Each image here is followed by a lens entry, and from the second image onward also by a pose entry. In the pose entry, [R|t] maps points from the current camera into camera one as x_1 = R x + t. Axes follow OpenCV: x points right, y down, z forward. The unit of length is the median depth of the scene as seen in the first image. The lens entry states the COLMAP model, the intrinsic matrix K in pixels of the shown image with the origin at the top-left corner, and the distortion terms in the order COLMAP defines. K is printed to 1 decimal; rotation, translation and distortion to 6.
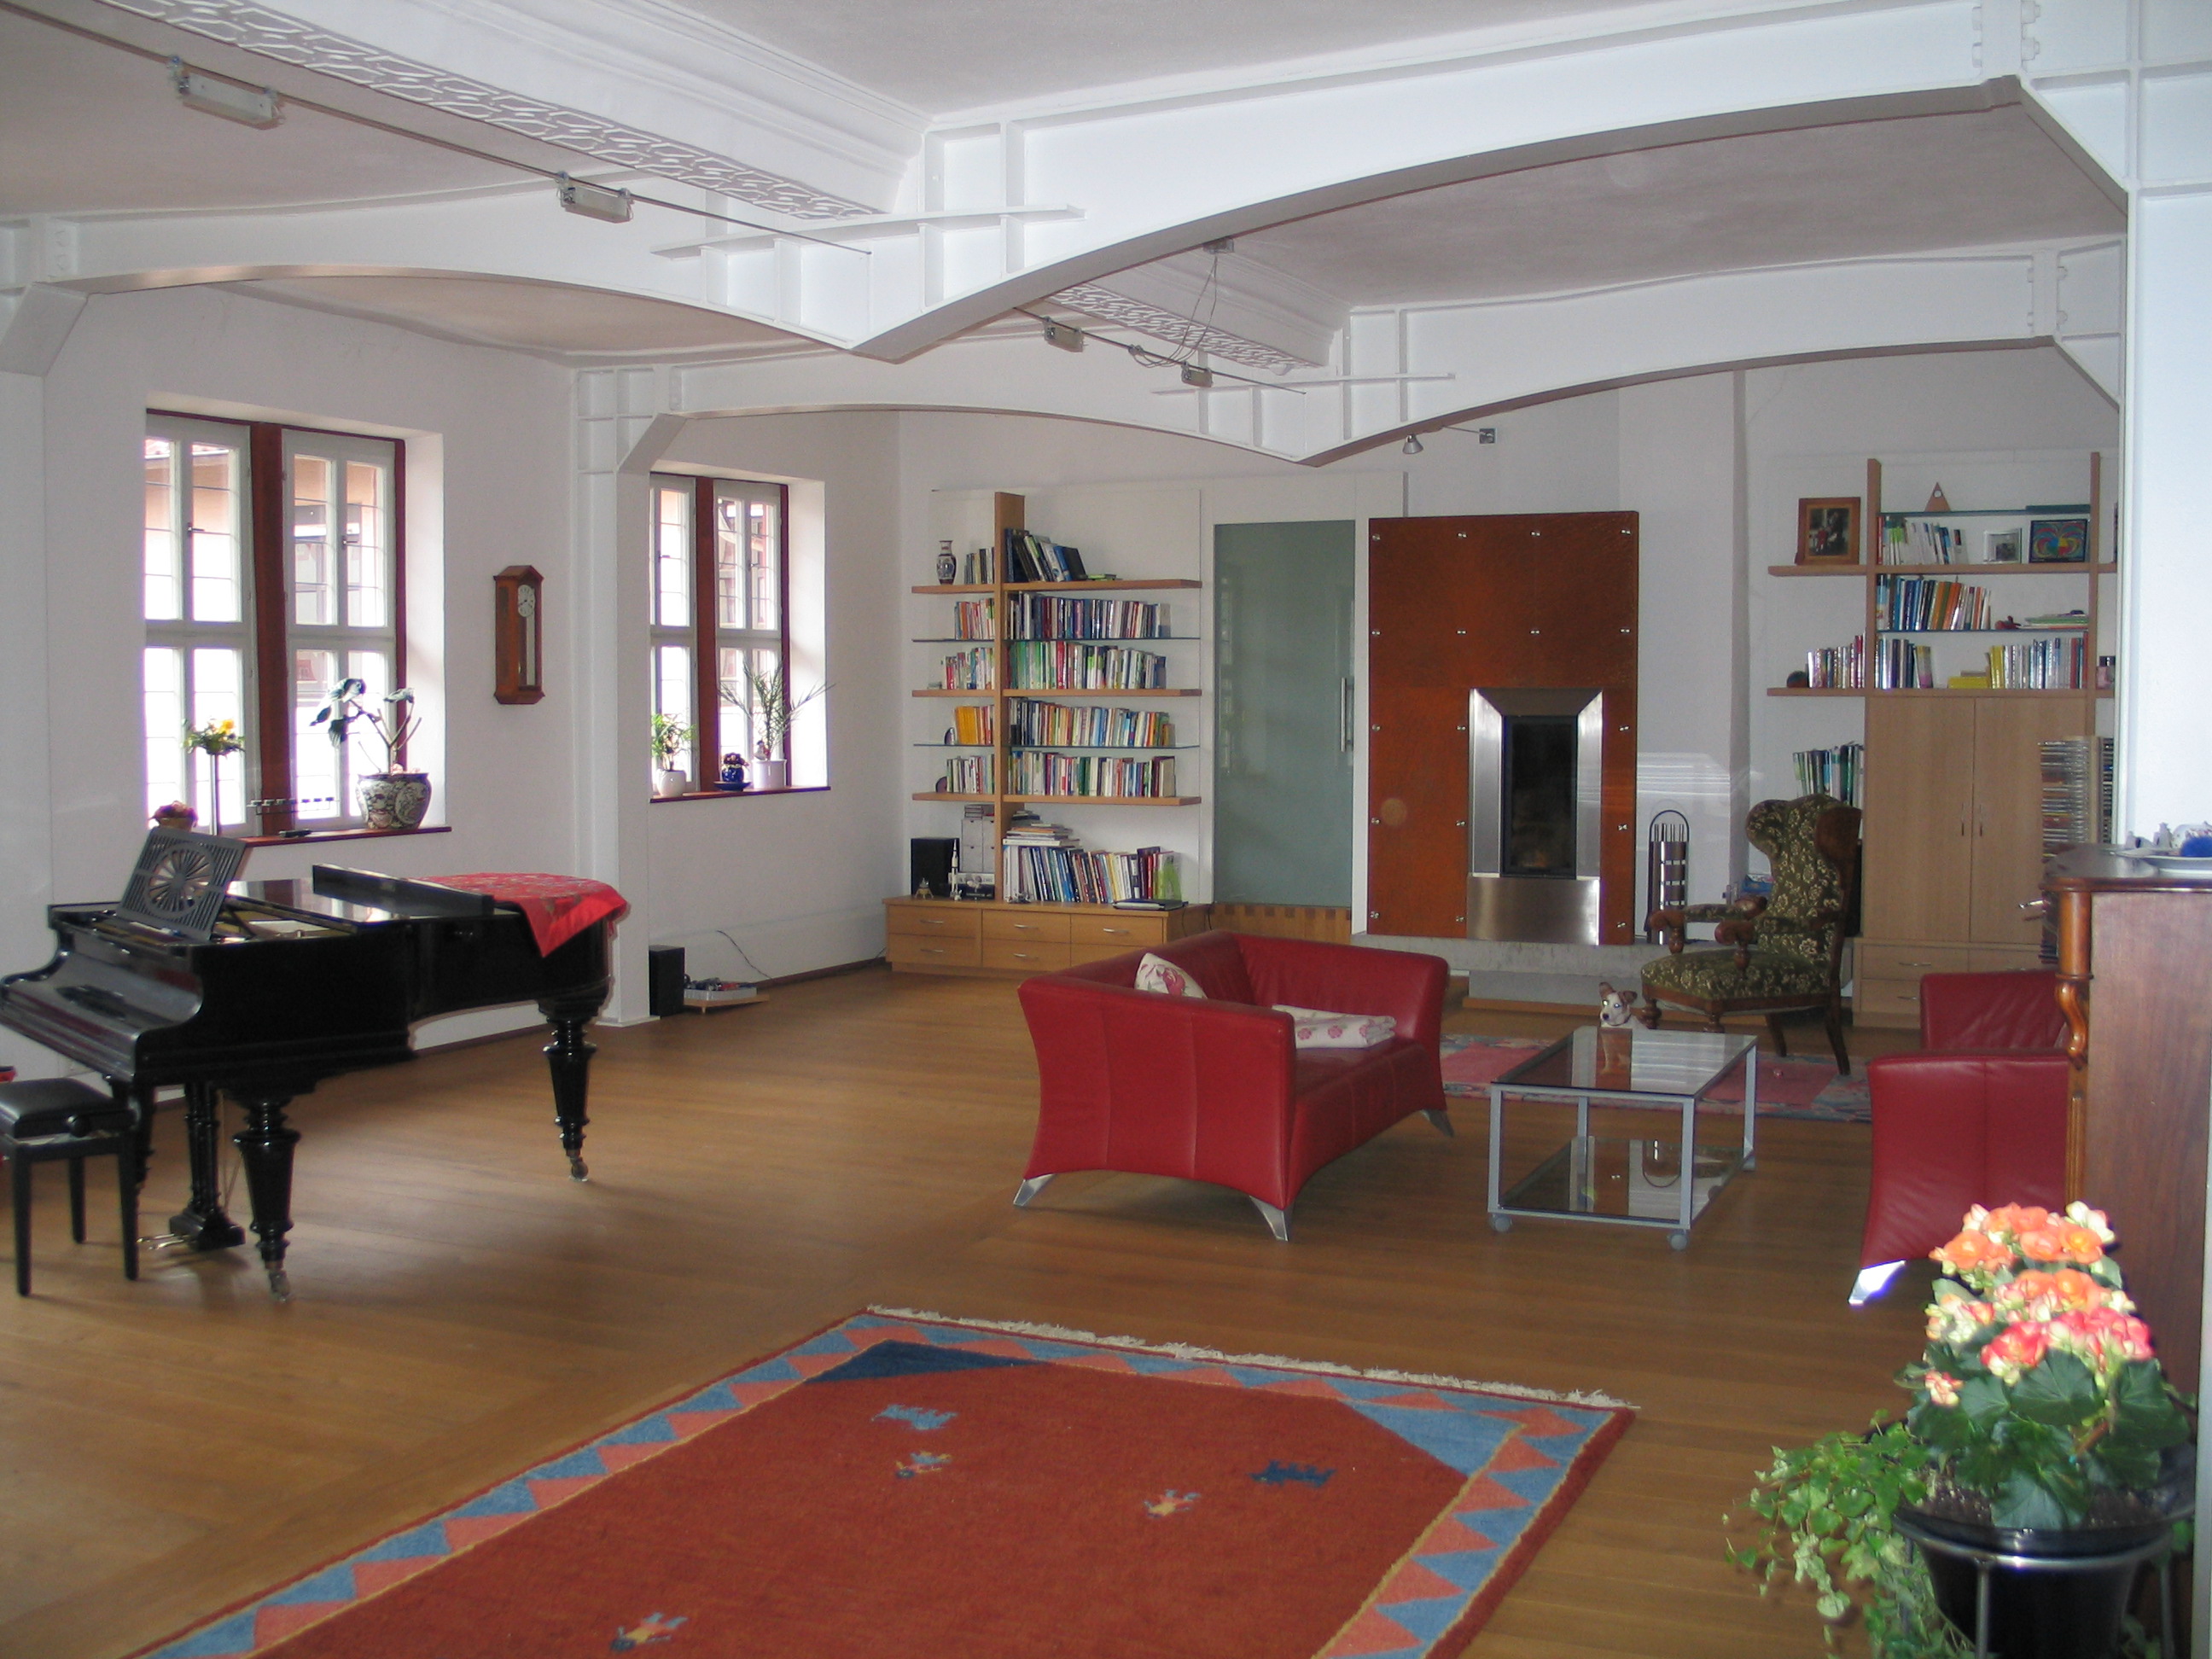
lens RADIAL K [[2242.3, 0, 1106.0], [0, 2242.3, 829.5], [0, 0, 1]] dist [-0.193398, 0.218288]
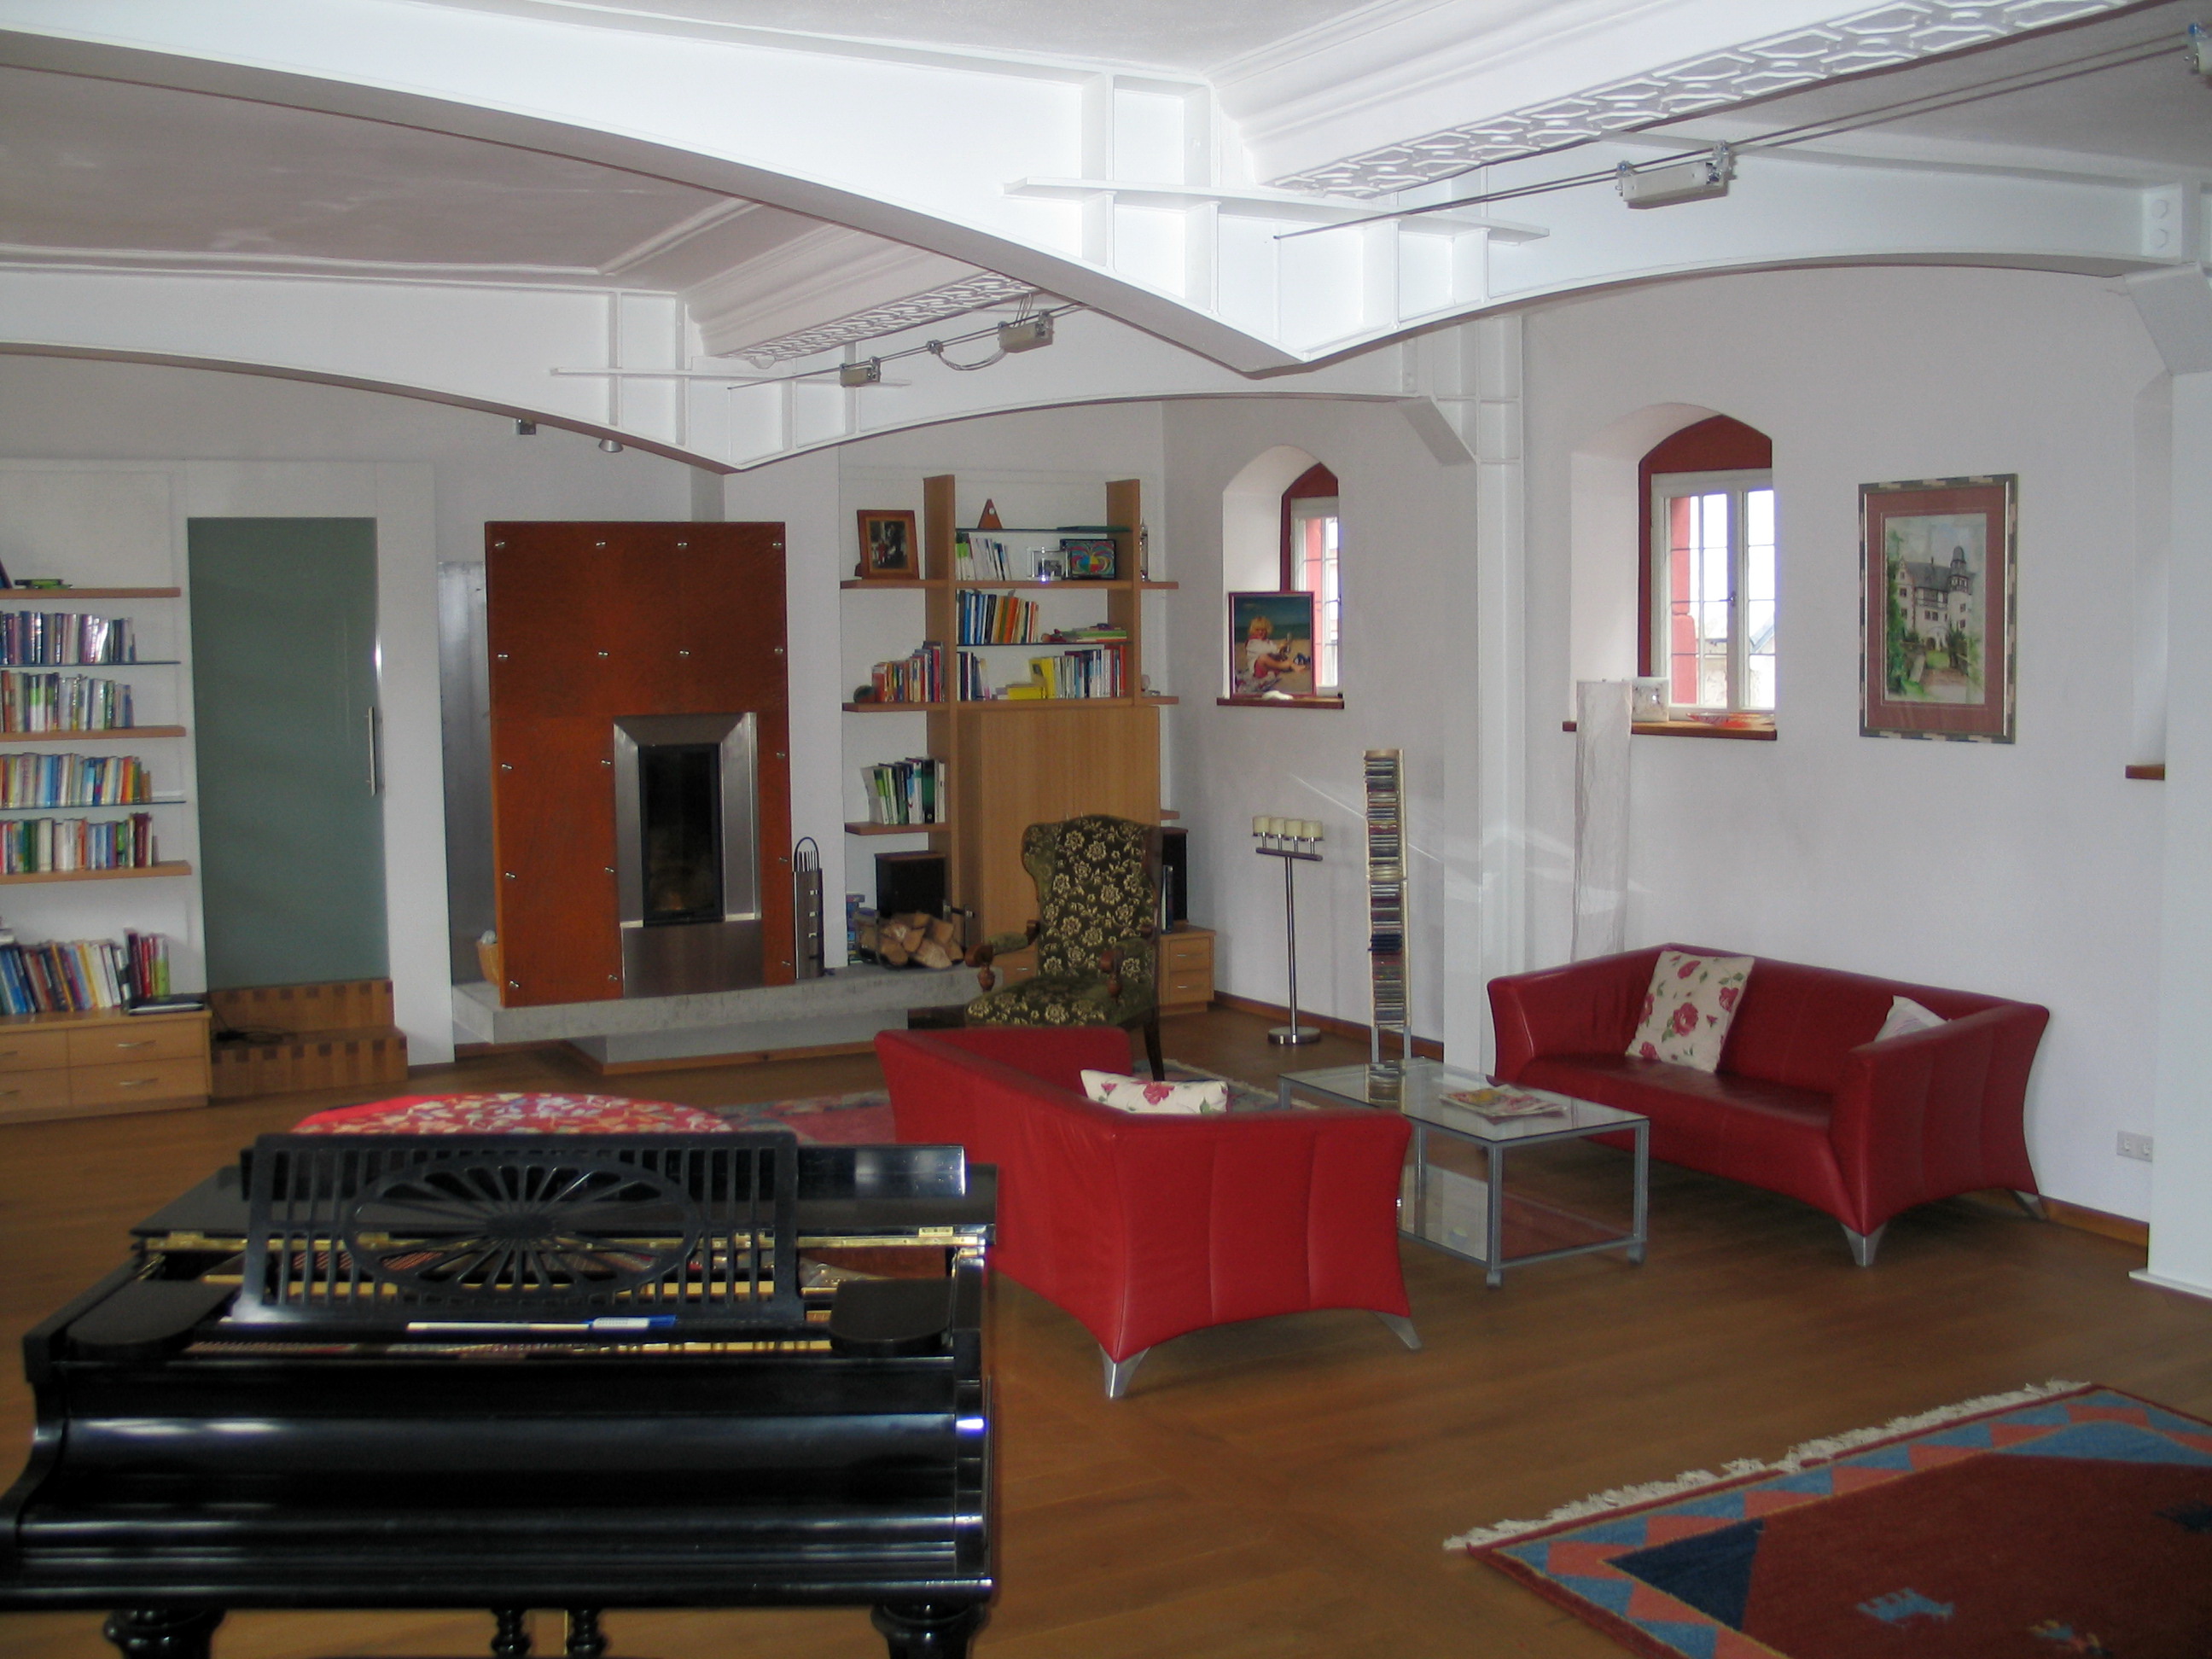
lens RADIAL K [[2242.3, 0, 1106.0], [0, 2242.3, 829.5], [0, 0, 1]] dist [-0.193398, 0.218288]
pose [[0.611136, -0.073644, 0.788092, -0.417276], [0.057946, 0.997153, 0.048245, -0.050231], [-0.789401, 0.016183, 0.613664, 0.304652]]
